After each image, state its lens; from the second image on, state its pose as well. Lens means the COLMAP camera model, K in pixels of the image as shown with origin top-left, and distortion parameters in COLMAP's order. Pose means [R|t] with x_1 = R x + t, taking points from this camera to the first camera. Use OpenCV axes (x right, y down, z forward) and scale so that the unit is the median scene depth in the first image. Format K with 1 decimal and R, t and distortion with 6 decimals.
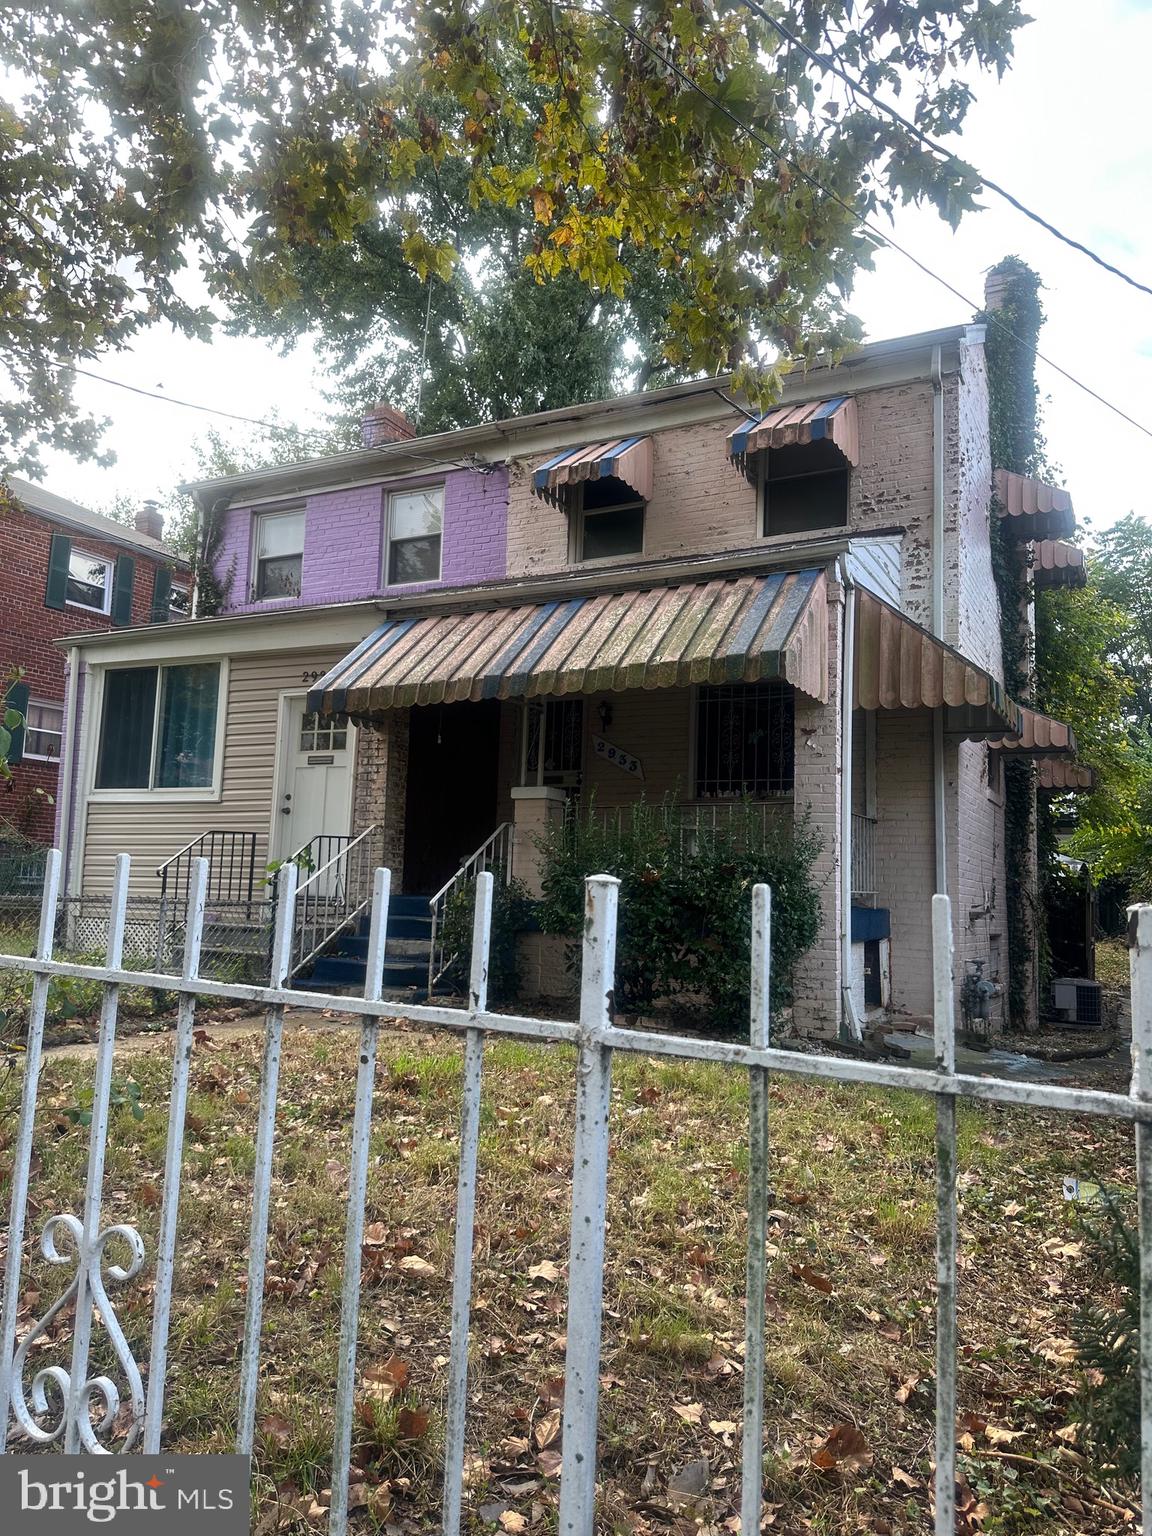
lens RADIAL K [[1067.1, 0, 585.0], [0, 1067.1, 777.2], [0, 0, 1]] dist [0.153893, -0.317395]
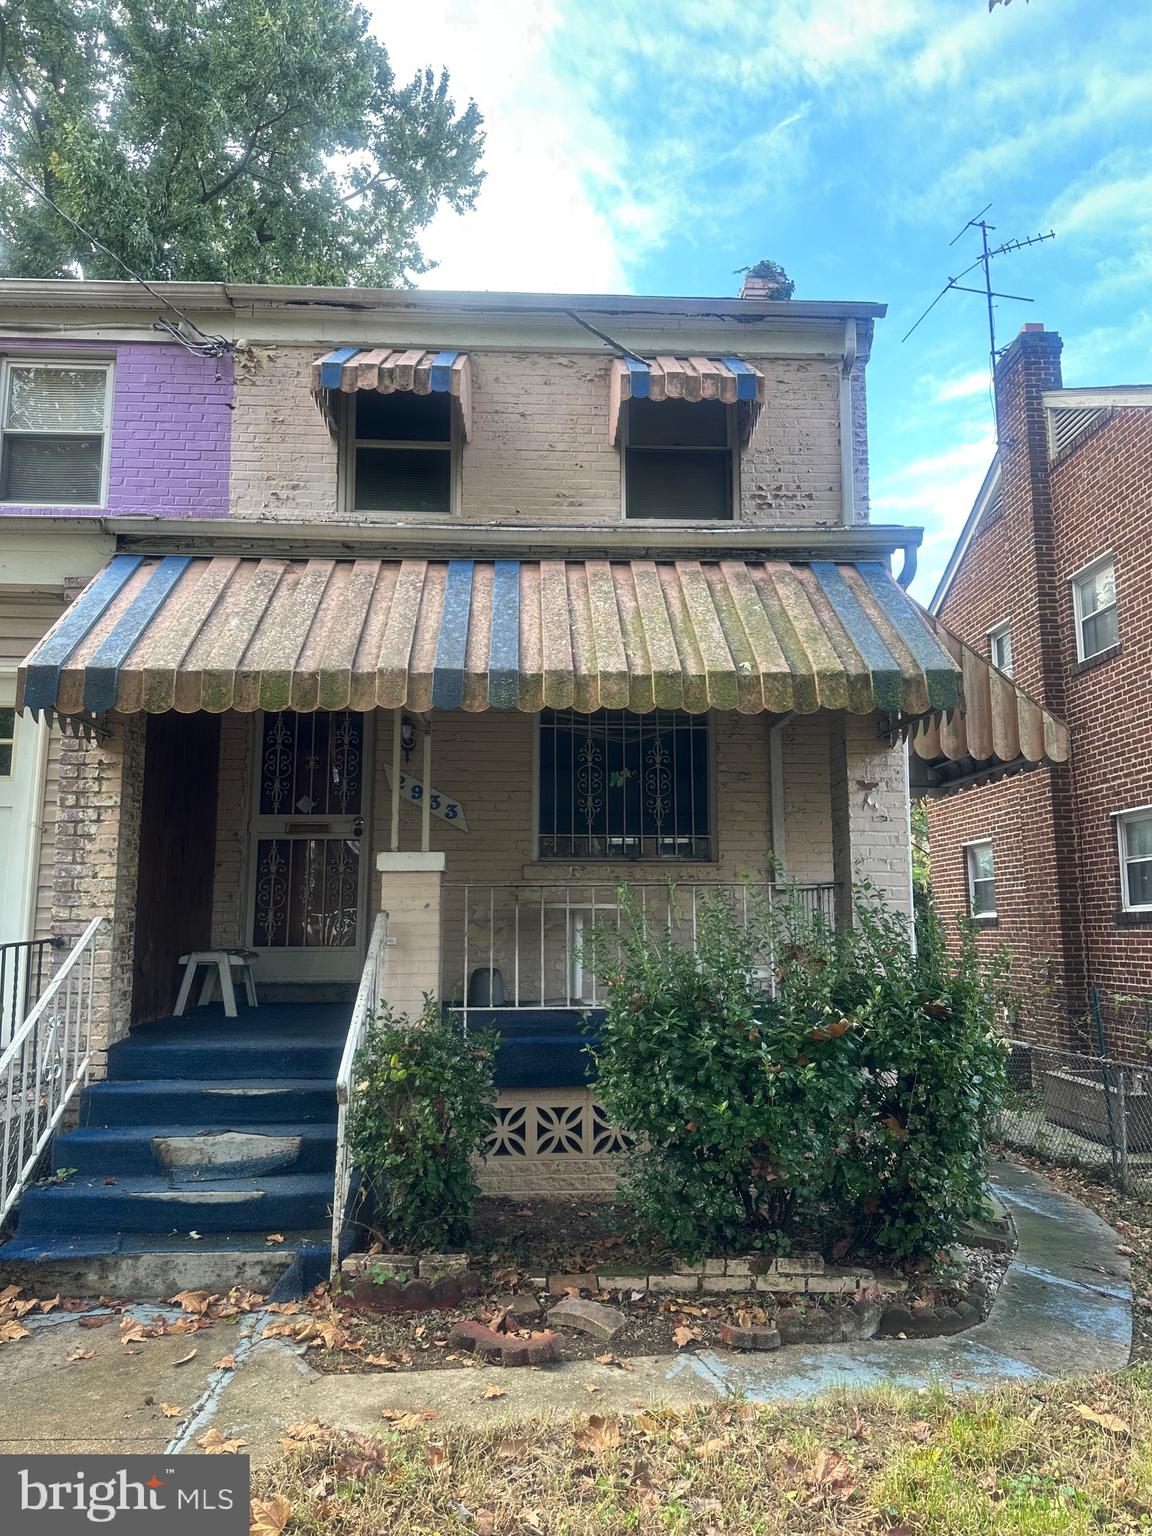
lens RADIAL K [[1067.1, 0, 585.0], [0, 1067.1, 777.2], [0, 0, 1]] dist [0.153893, -0.317395]
pose [[0.862798, 0.036153, 0.504255, -0.252090], [-0.027565, 0.999320, -0.024483, -0.019832], [-0.504797, 0.007224, 0.863208, 0.373836]]
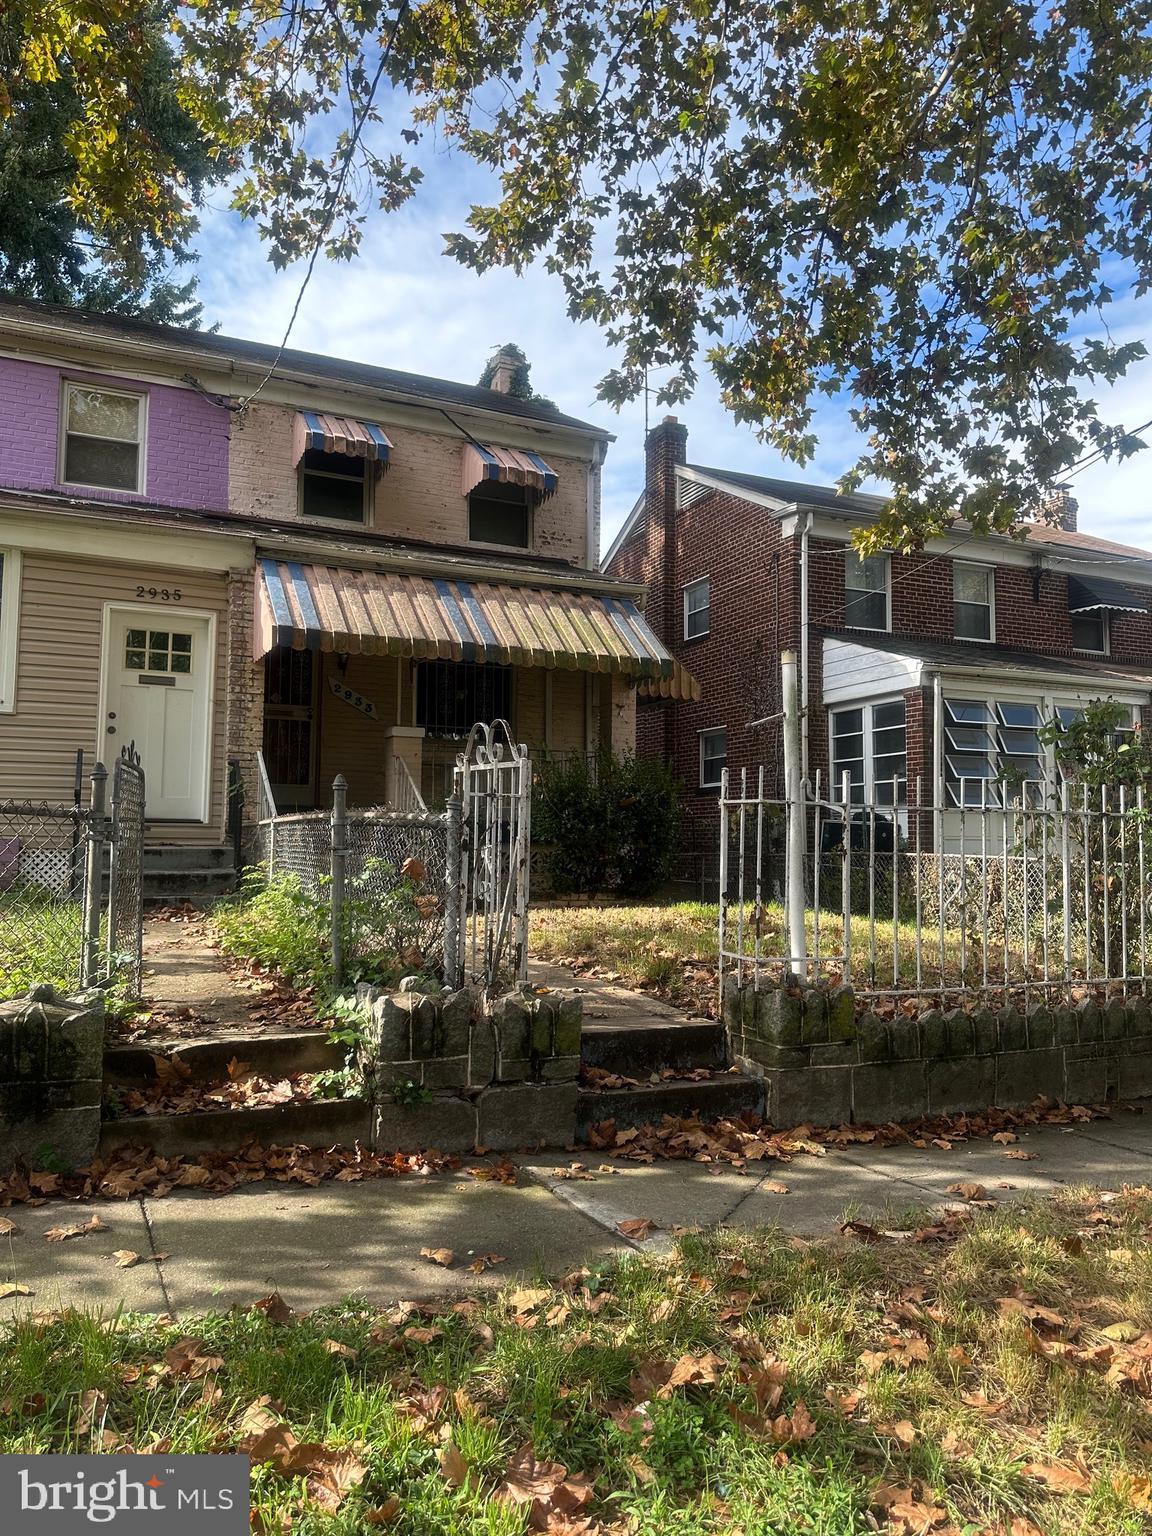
lens RADIAL K [[1067.1, 0, 585.0], [0, 1067.1, 777.2], [0, 0, 1]] dist [0.153893, -0.317395]
pose [[0.604197, 0.022125, 0.796528, -0.812055], [-0.076842, 0.996573, 0.030606, 0.011794], [-0.793121, -0.079699, 0.603827, 0.091784]]
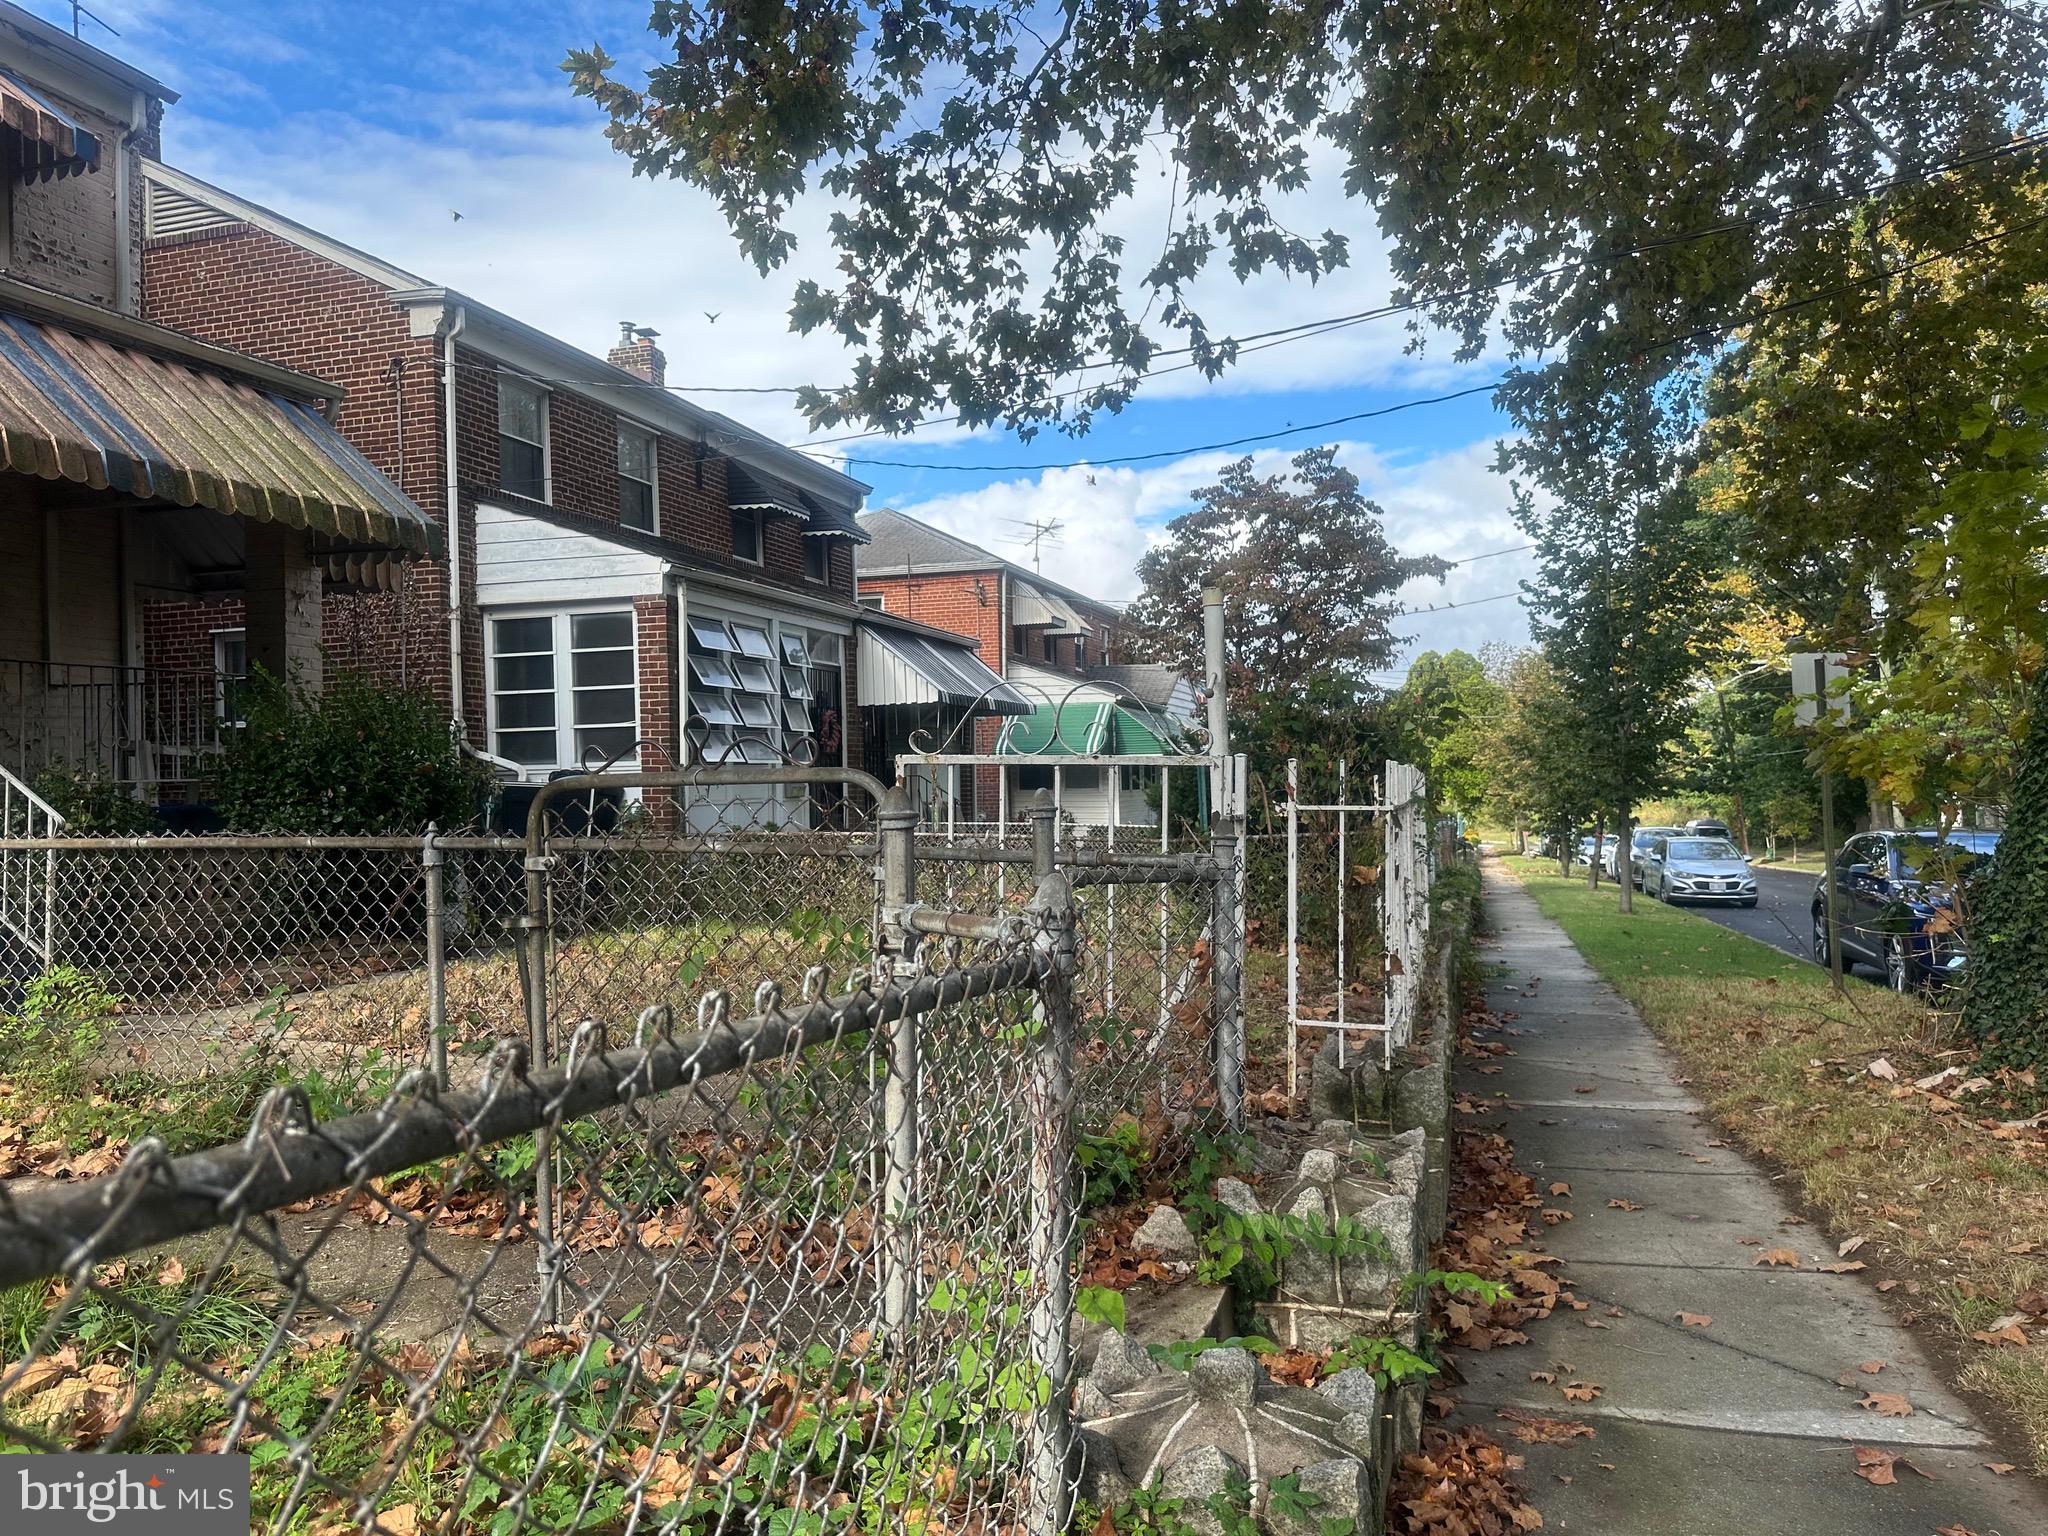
lens RADIAL K [[1431.7, 0, 1023.2], [0, 1431.7, 804.9], [0, 0, 1]] dist [0.045310, -0.068925]
pose [[-0.183309, -0.045904, 0.981983, -0.820548], [-0.098536, 0.994737, 0.028106, 0.027272], [-0.978105, -0.091608, -0.186867, 0.500371]]
